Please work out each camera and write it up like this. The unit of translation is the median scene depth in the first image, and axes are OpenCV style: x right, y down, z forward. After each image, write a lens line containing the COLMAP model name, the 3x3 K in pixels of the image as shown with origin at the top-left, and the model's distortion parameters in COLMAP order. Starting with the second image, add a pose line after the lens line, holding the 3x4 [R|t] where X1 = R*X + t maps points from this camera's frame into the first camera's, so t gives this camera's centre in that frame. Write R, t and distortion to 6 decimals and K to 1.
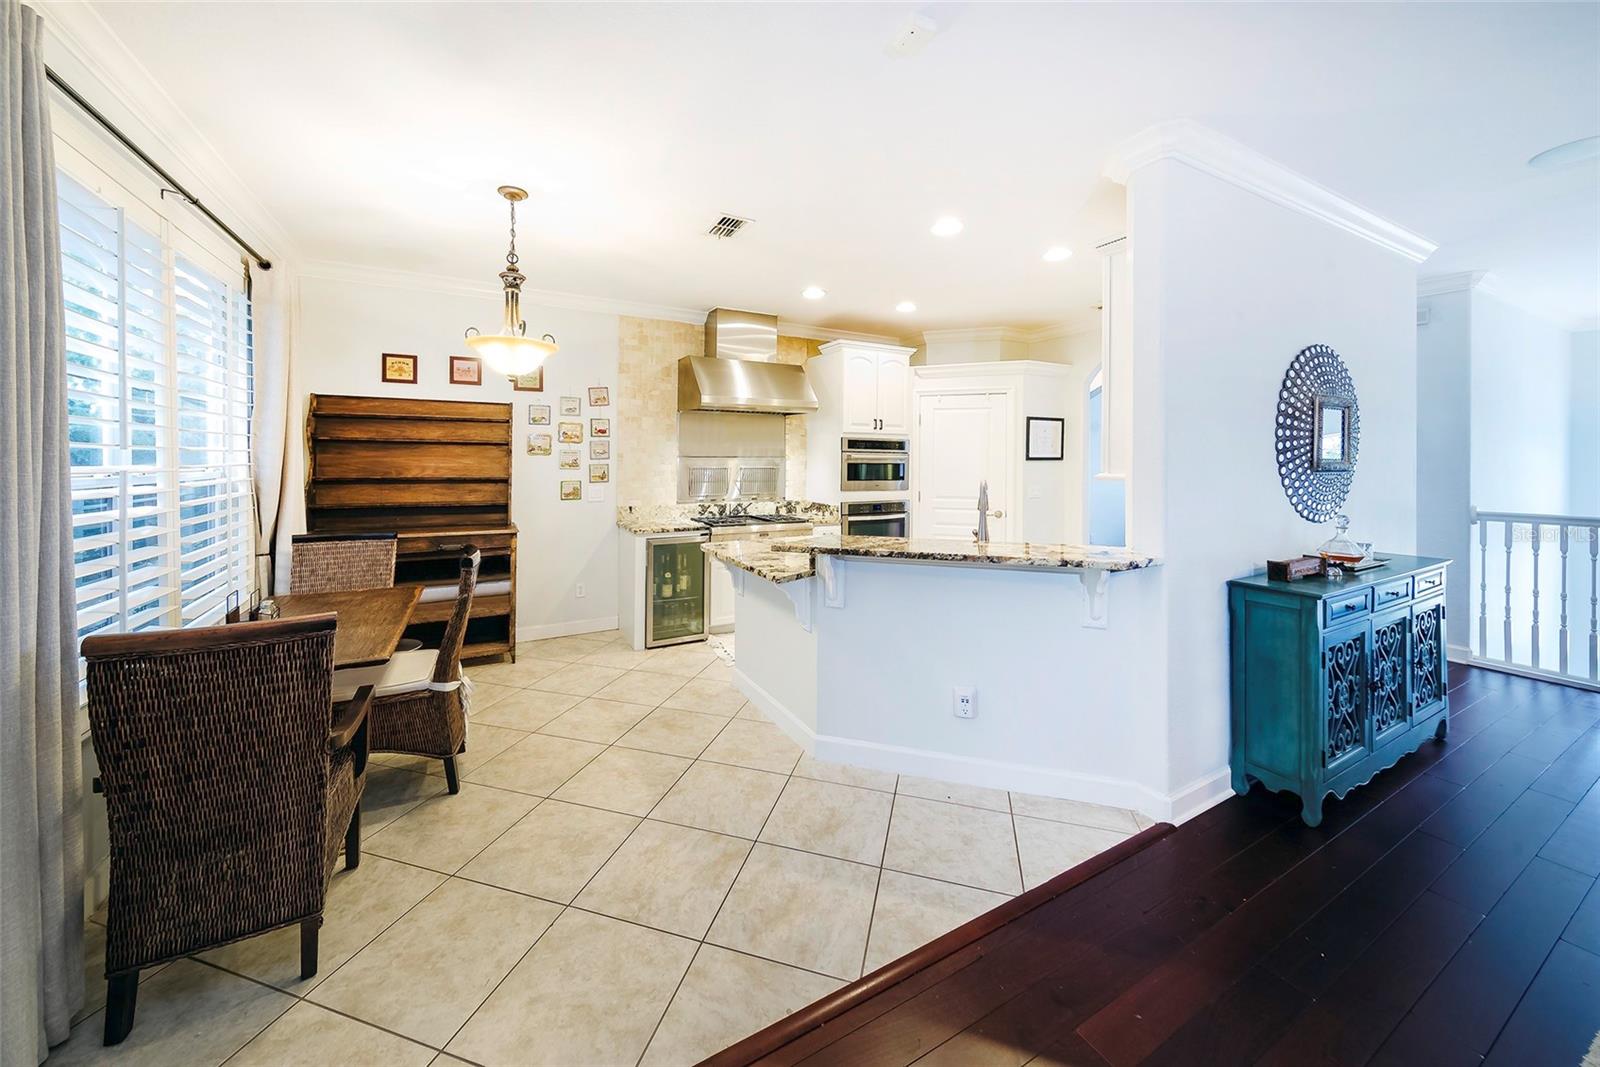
lens RADIAL K [[559.6, 0, 795.7], [0, 559.6, 458.2], [0, 0, 1]] dist [-0.000012, -0.000005]
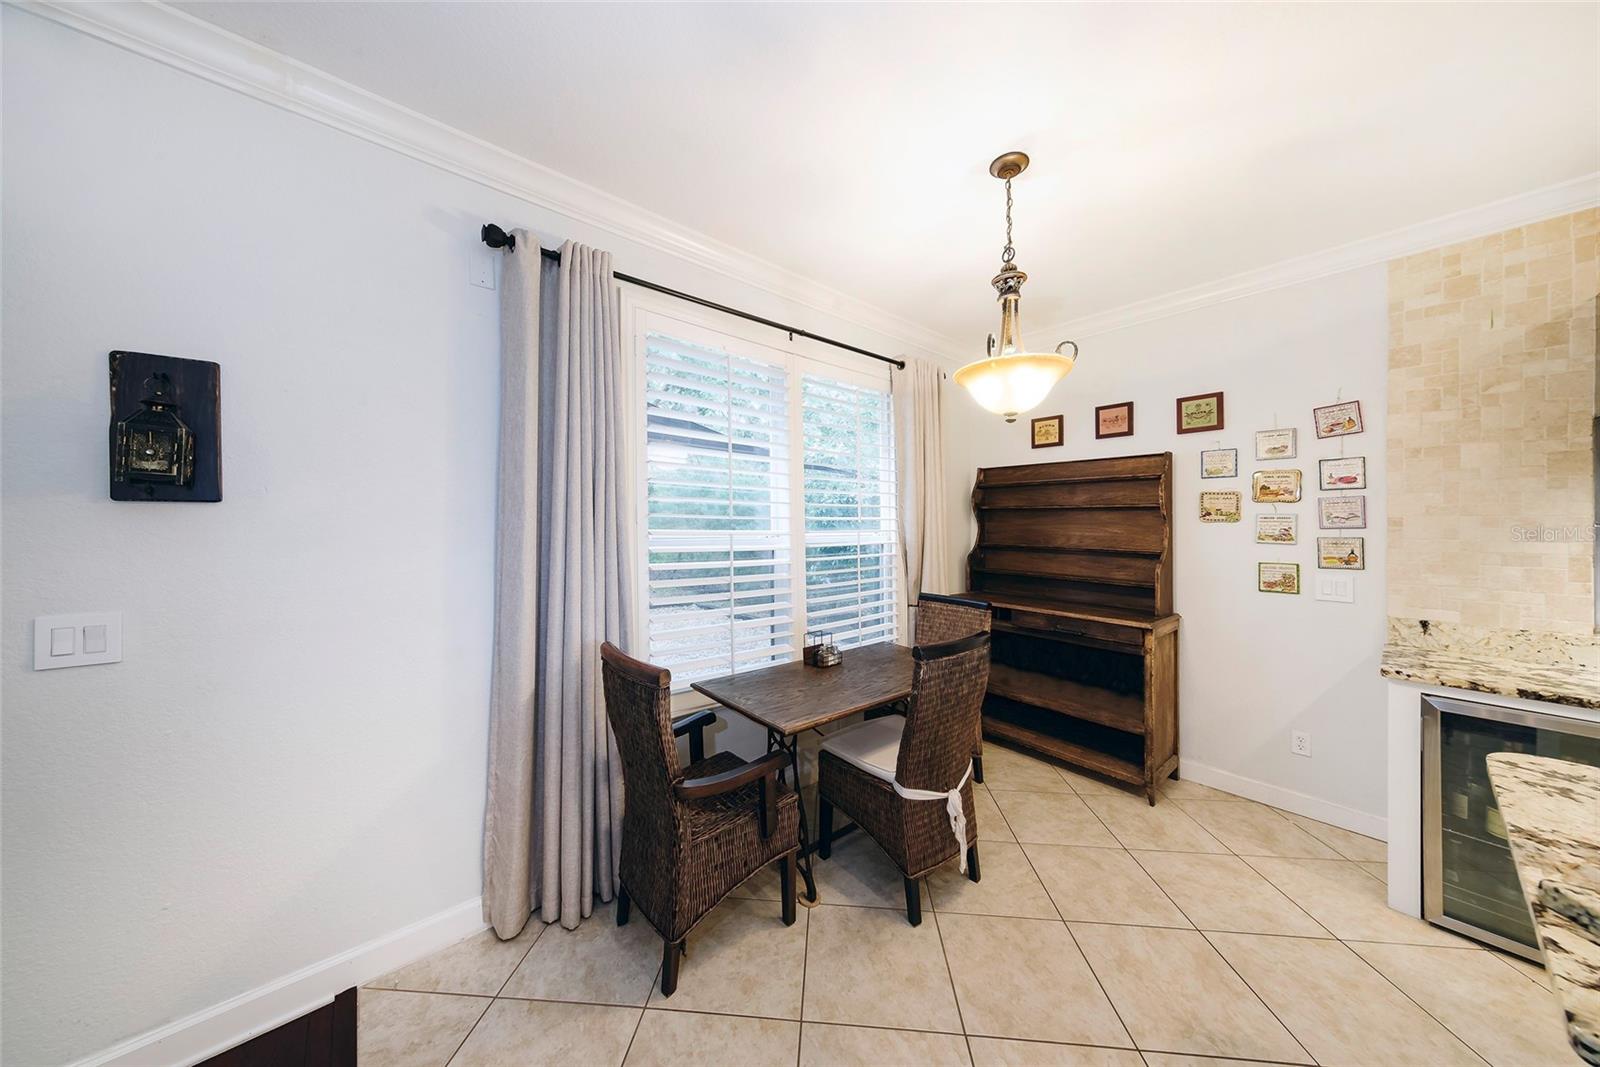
lens RADIAL K [[520.0, 0, 797.9], [0, 520.0, 523.7], [0, 0, 1]] dist [0.000909, 0.000027]
pose [[0.197432, -0.003847, -0.980309, 0.069459], [-0.003132, 0.999985, -0.004555, 0.000990], [0.980312, 0.003970, 0.197417, 0.377412]]
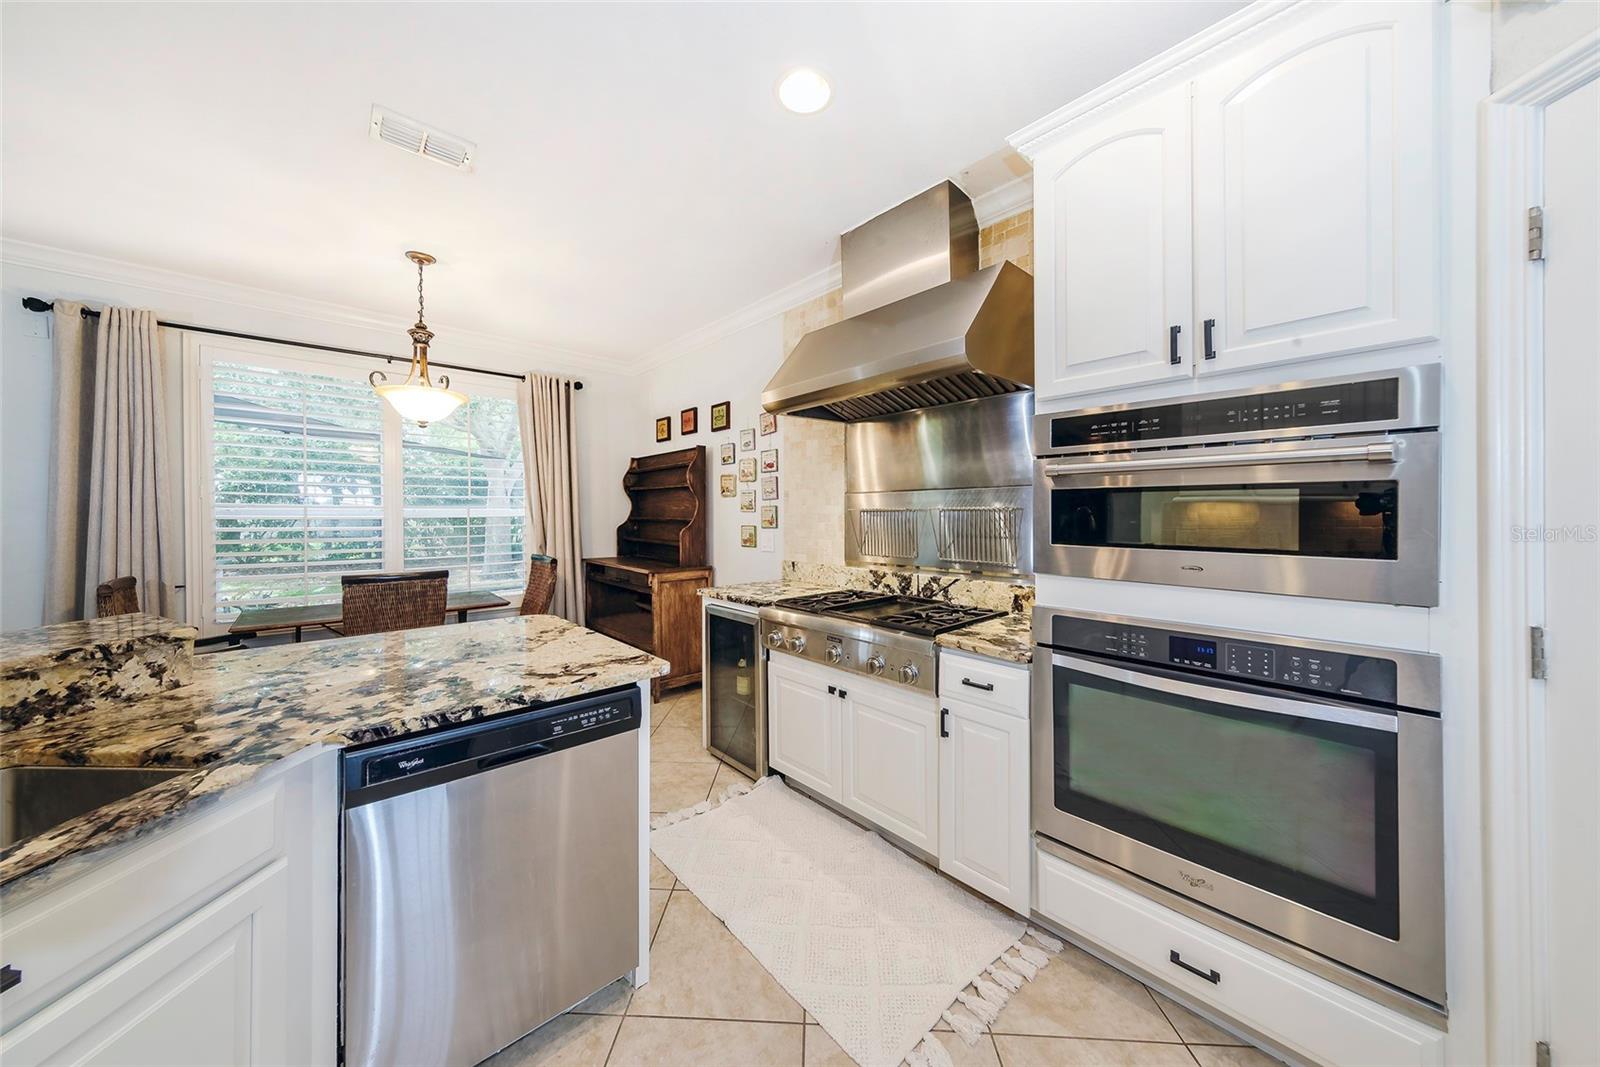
lens RADIAL K [[522.6, 0, 803.5], [0, 522.6, 515.2], [0, 0, 1]] dist [0.007311, 0.000123]
pose [[0.234924, -0.002390, -0.972011, 0.436258], [0.006505, 0.999978, -0.000886, 0.027455], [0.971992, -0.006115, 0.234935, 0.947713]]
